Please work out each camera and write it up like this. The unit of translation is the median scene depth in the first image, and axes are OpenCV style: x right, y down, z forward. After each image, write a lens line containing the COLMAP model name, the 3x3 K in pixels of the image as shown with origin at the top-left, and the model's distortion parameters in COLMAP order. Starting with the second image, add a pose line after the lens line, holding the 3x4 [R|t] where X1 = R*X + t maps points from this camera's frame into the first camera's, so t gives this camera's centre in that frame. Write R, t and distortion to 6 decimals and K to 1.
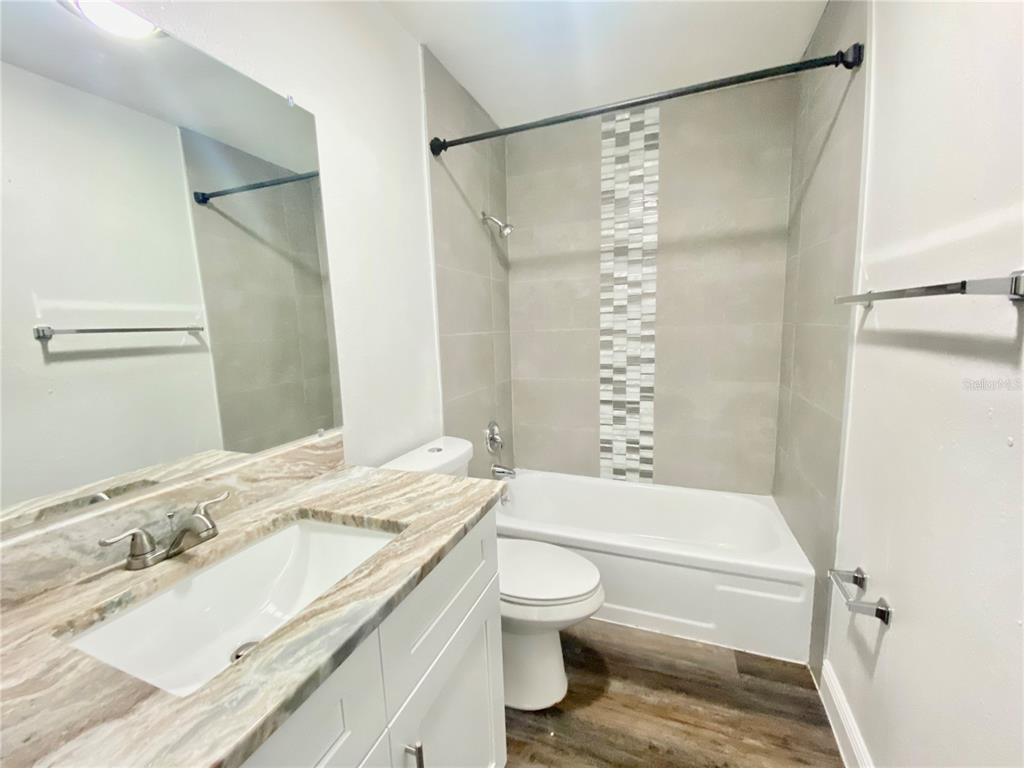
lens RADIAL K [[411.2, 0, 509.4], [0, 411.2, 382.2], [0, 0, 1]] dist [0.025805, -0.022734]
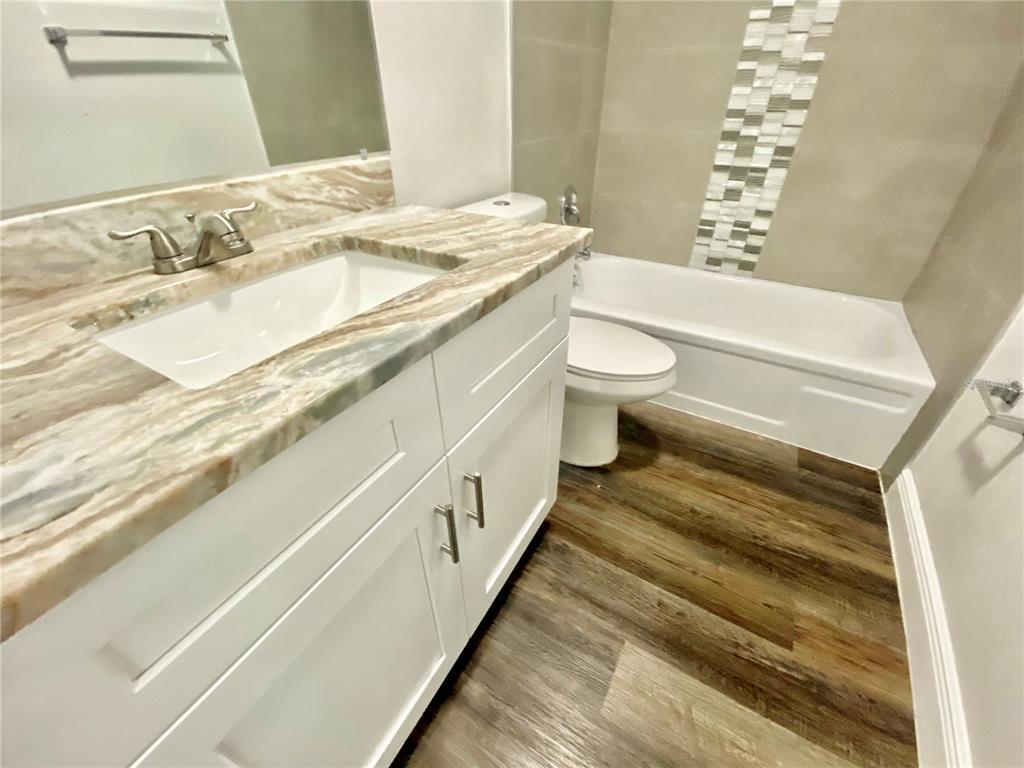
lens RADIAL K [[417.1, 0, 510.4], [0, 417.1, 379.6], [0, 0, 1]] dist [0.021507, -0.021303]
pose [[0.985758, 0.116253, -0.121514, -0.014896], [-0.048215, 0.887619, 0.458048, 0.066518], [0.161108, -0.445666, 0.880583, 0.073952]]
